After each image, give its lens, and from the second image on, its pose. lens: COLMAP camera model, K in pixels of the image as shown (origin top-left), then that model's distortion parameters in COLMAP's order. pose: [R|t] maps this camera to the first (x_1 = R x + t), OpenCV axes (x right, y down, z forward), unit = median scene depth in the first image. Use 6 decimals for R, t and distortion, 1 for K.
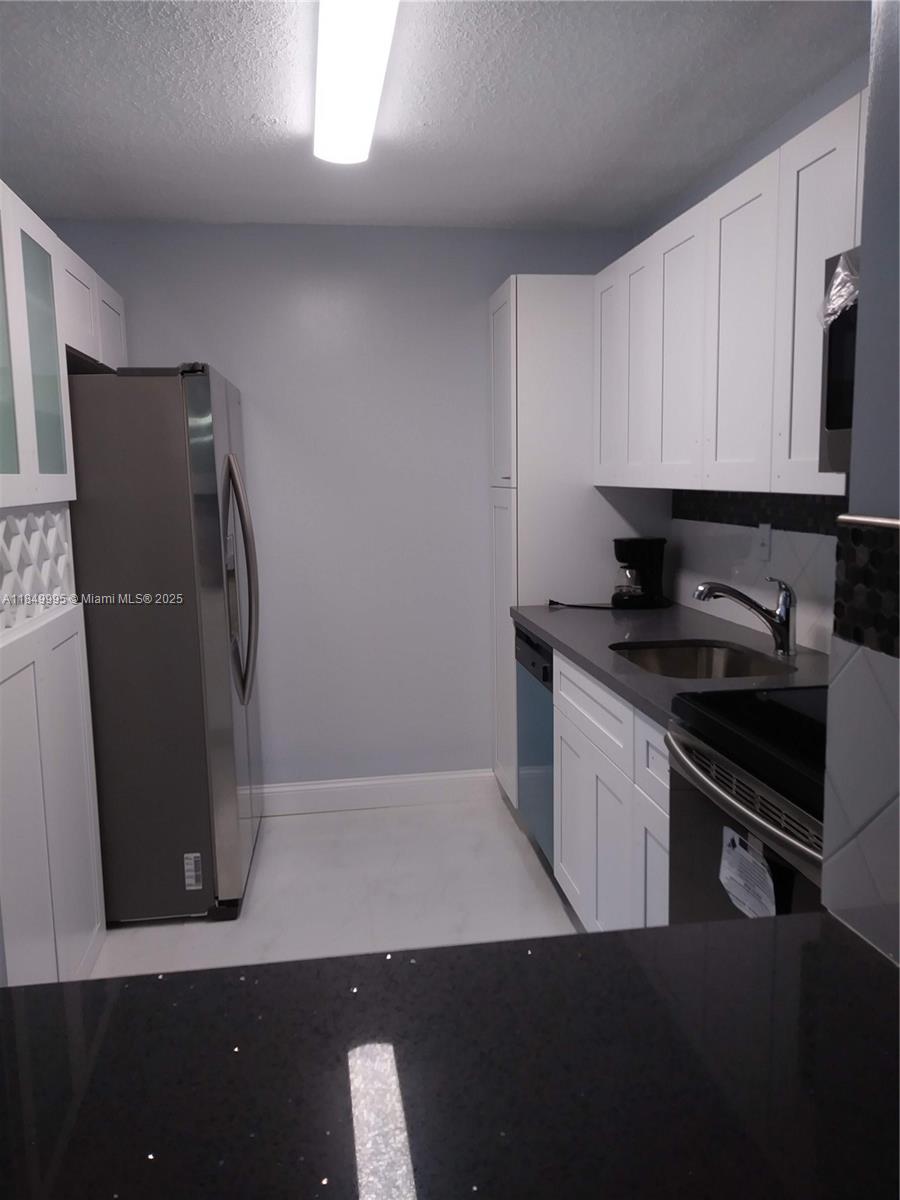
lens RADIAL K [[937.1, 0, 449.7], [0, 937.1, 606.0], [0, 0, 1]] dist [0.022042, -0.004302]
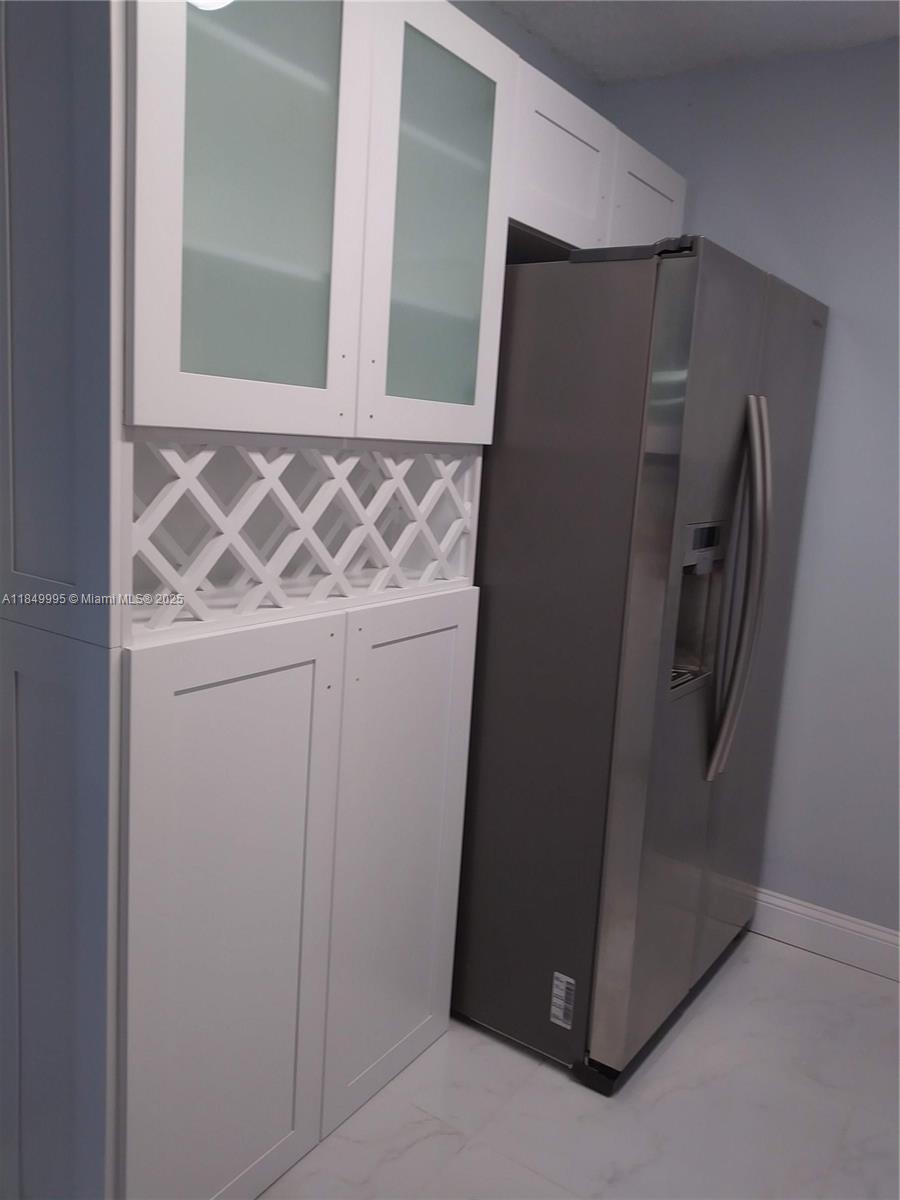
lens RADIAL K [[937.1, 0, 449.7], [0, 937.1, 606.0], [0, 0, 1]] dist [0.022042, -0.004302]
pose [[0.741131, 0.179097, -0.647030, 0.061069], [-0.166477, 0.982687, 0.081318, -0.043921], [0.650392, 0.047449, 0.758115, 0.442145]]
